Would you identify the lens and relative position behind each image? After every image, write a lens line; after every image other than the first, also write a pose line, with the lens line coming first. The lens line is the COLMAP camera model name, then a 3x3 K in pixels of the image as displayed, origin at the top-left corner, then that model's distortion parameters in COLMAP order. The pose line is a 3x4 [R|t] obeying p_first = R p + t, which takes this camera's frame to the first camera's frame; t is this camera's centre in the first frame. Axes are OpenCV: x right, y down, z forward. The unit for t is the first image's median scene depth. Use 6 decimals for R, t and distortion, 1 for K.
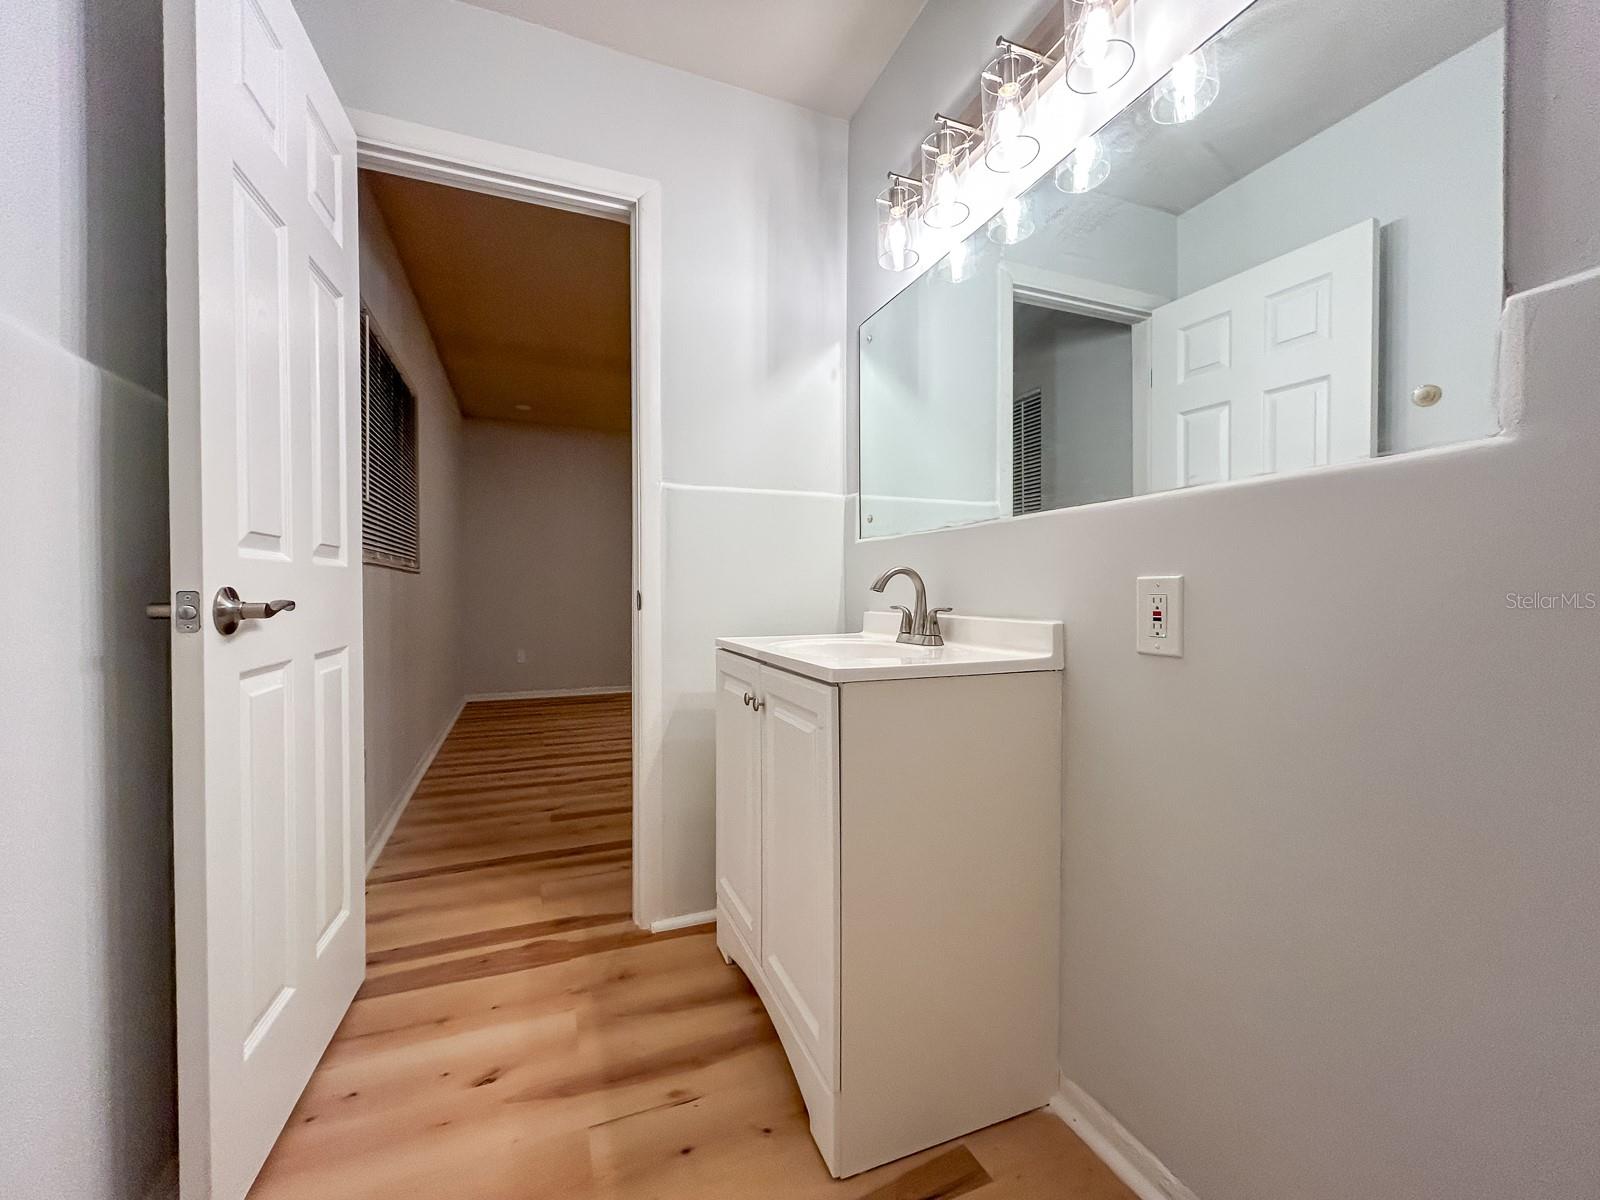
lens RADIAL K [[637.6, 0, 821.9], [0, 637.6, 605.1], [0, 0, 1]] dist [0.000159, 0.000047]
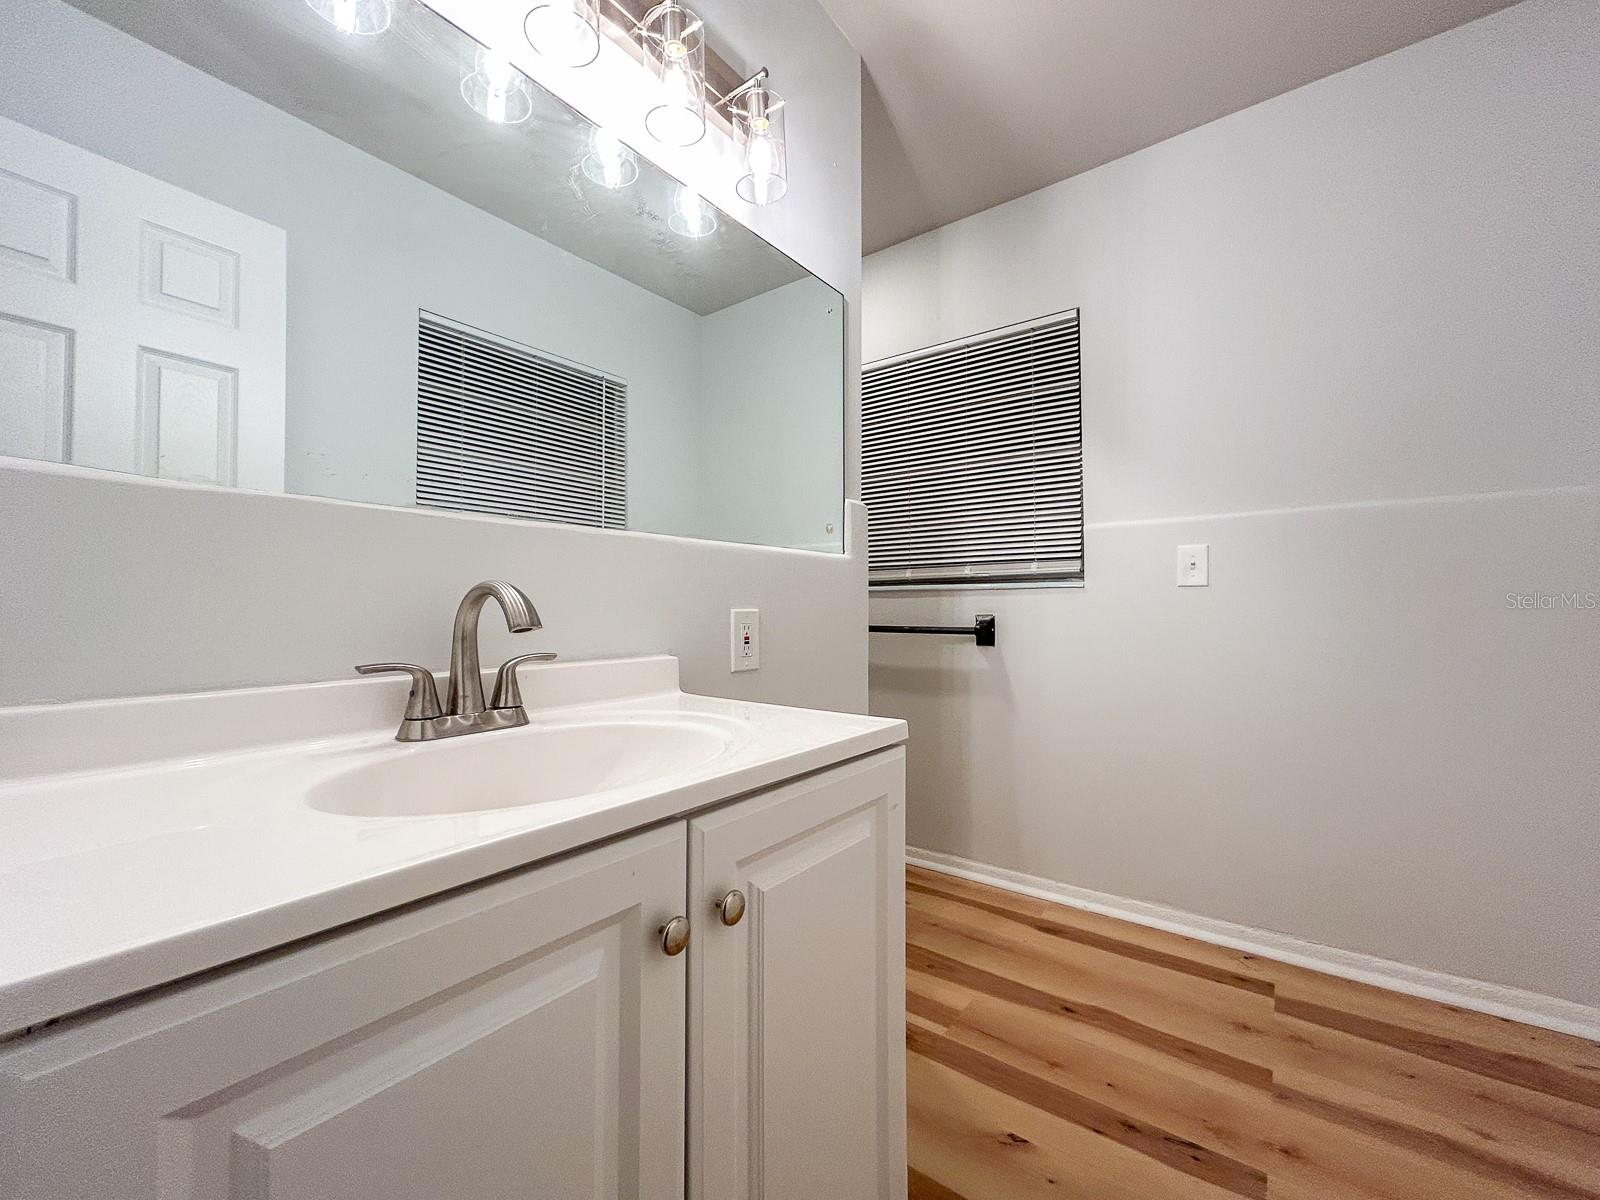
lens RADIAL K [[651.7, 0, 800.2], [0, 651.7, 598.3], [0, 0, 1]] dist [0.000005, 0.000329]
pose [[-0.512876, 0.029820, 0.857944, -0.594902], [0.029965, 0.999409, -0.016825, -0.037642], [-0.857939, 0.017079, -0.513467, 1.482241]]
